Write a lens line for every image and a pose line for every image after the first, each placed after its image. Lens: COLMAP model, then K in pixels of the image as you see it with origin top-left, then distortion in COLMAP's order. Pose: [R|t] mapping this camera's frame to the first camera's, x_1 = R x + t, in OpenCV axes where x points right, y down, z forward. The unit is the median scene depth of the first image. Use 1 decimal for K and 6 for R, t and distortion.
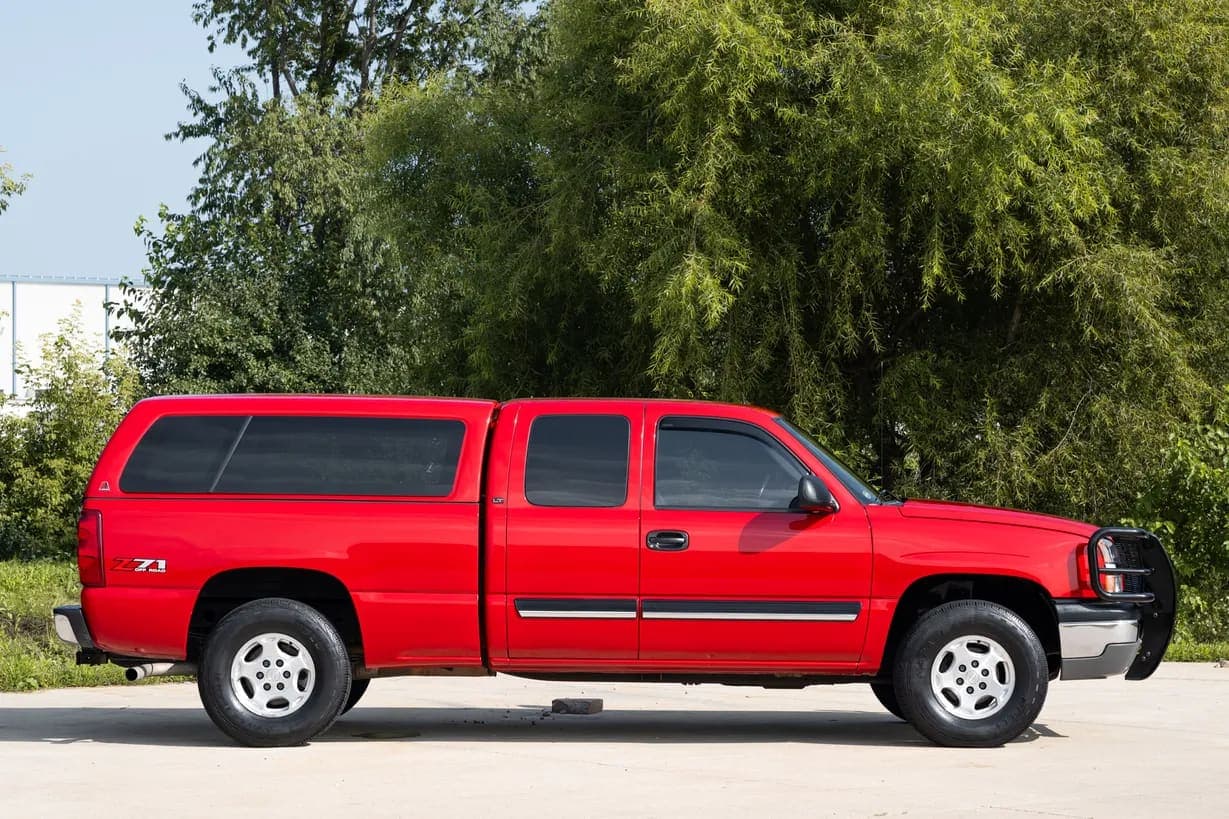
lens RADIAL K [[3125.5, 0, 616.1], [0, 3125.5, 464.0], [0, 0, 1]] dist [0.064763, -1.229970]
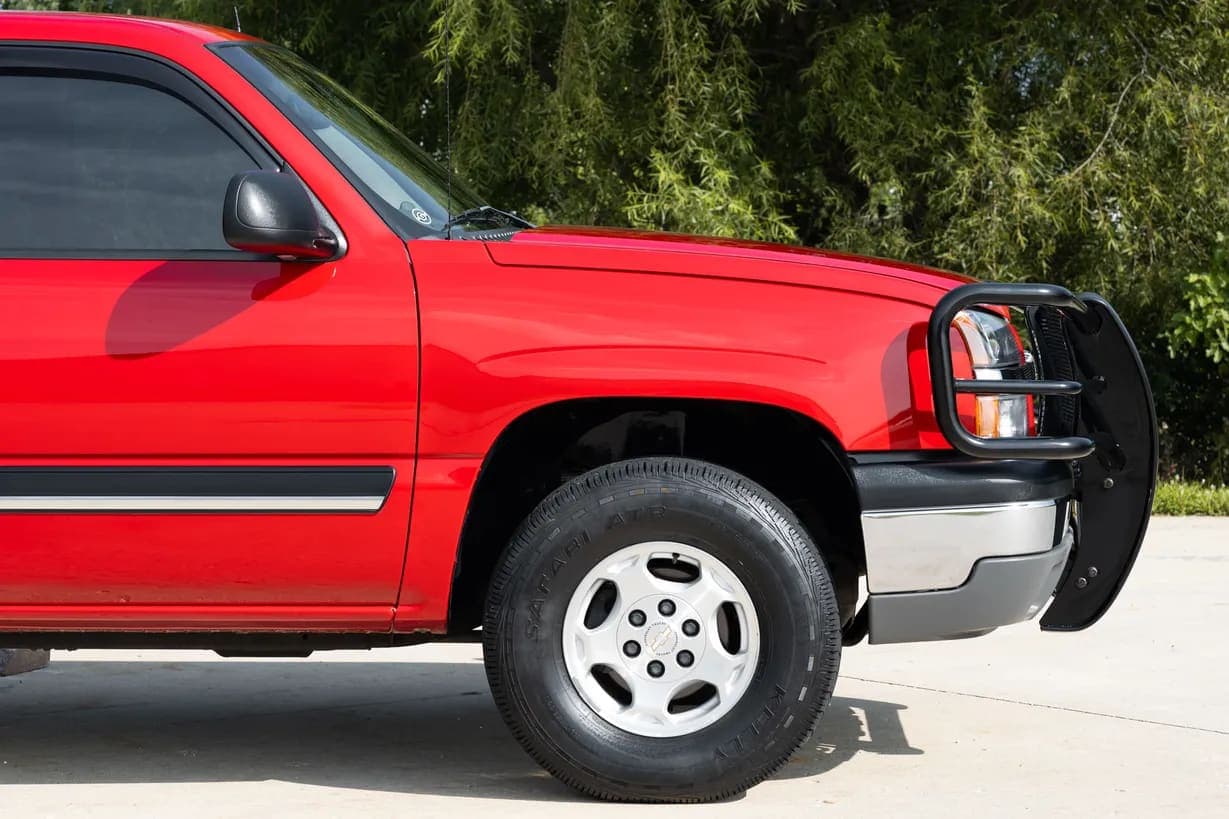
lens RADIAL K [[2948.5, 0, 614.5], [0, 2948.5, 409.5], [0, 0, 1]] dist [-0.022193, 0.590378]
pose [[0.996449, -0.011343, -0.083429, 0.141336], [0.016043, 0.998309, 0.055879, 0.014220], [0.082654, -0.057019, 0.994946, 0.599229]]
